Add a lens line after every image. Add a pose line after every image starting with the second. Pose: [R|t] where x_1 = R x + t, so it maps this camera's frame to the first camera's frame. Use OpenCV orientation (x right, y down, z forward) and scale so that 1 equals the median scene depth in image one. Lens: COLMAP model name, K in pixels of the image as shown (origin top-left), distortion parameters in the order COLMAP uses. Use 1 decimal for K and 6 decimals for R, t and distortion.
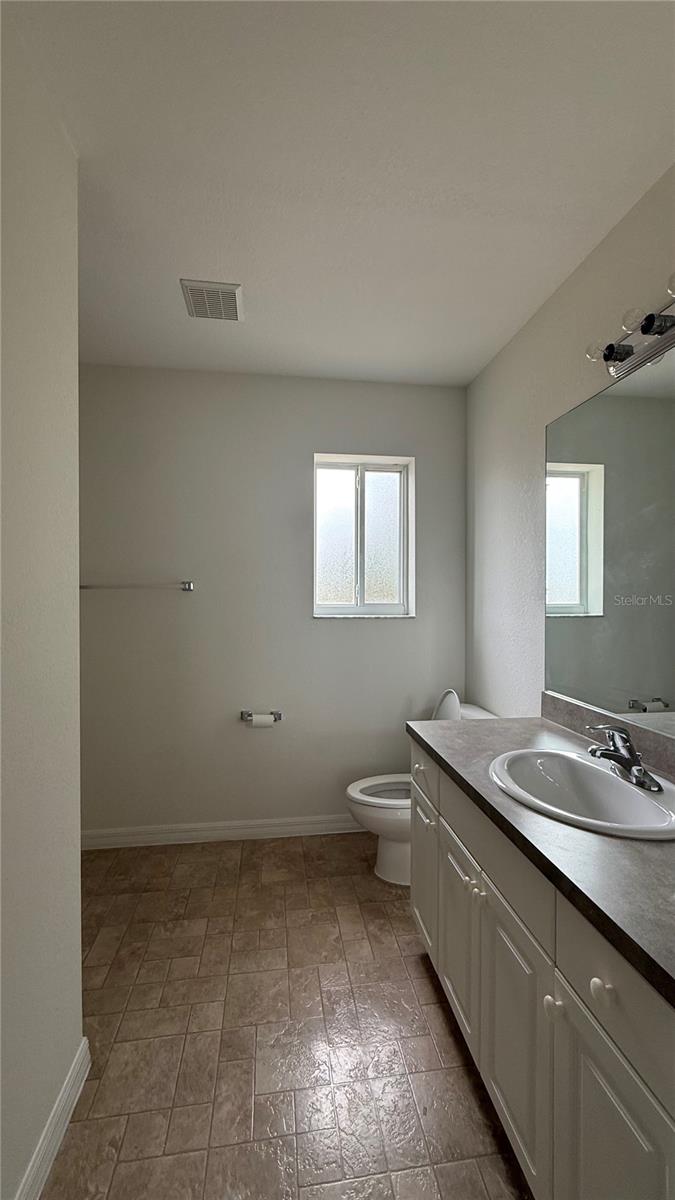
lens RADIAL K [[478.2, 0, 327.0], [0, 478.2, 593.1], [0, 0, 1]] dist [0.001156, -0.000327]
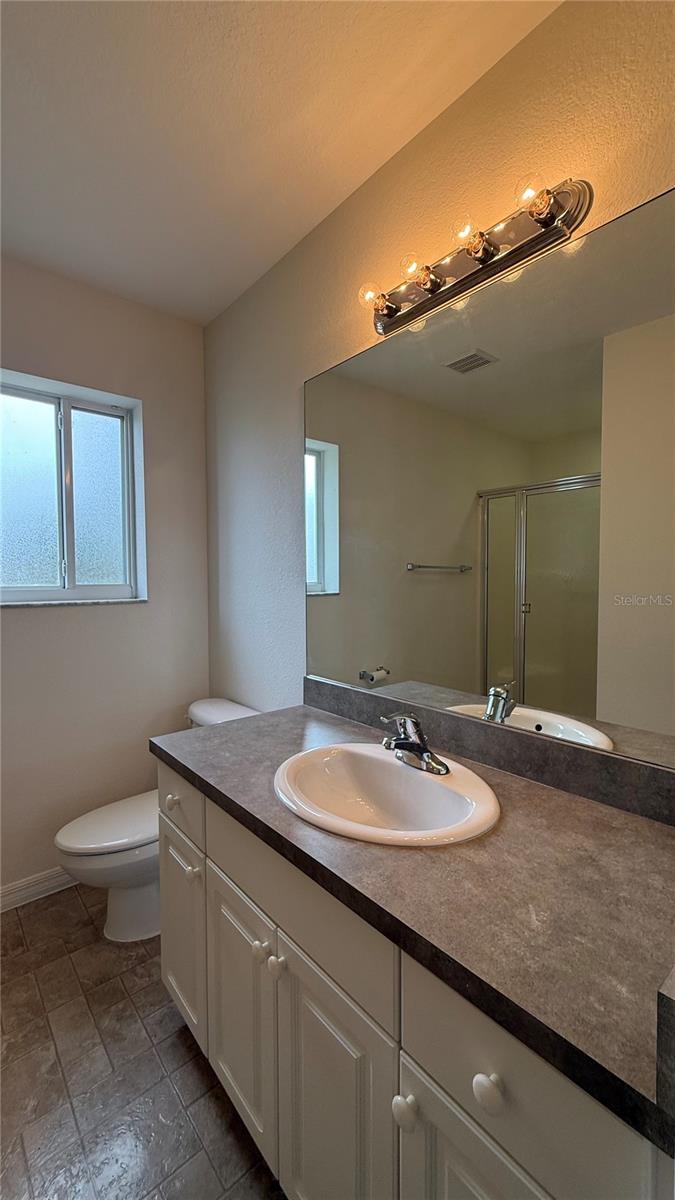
lens RADIAL K [[478.2, 0, 337.4], [0, 478.2, 596.9], [0, 0, 1]] dist [0.001156, -0.000327]
pose [[0.826895, -0.029757, 0.561568, -0.006657], [0.004554, 0.998921, 0.046228, 0.011217], [-0.562337, -0.035668, 0.826138, 0.215996]]
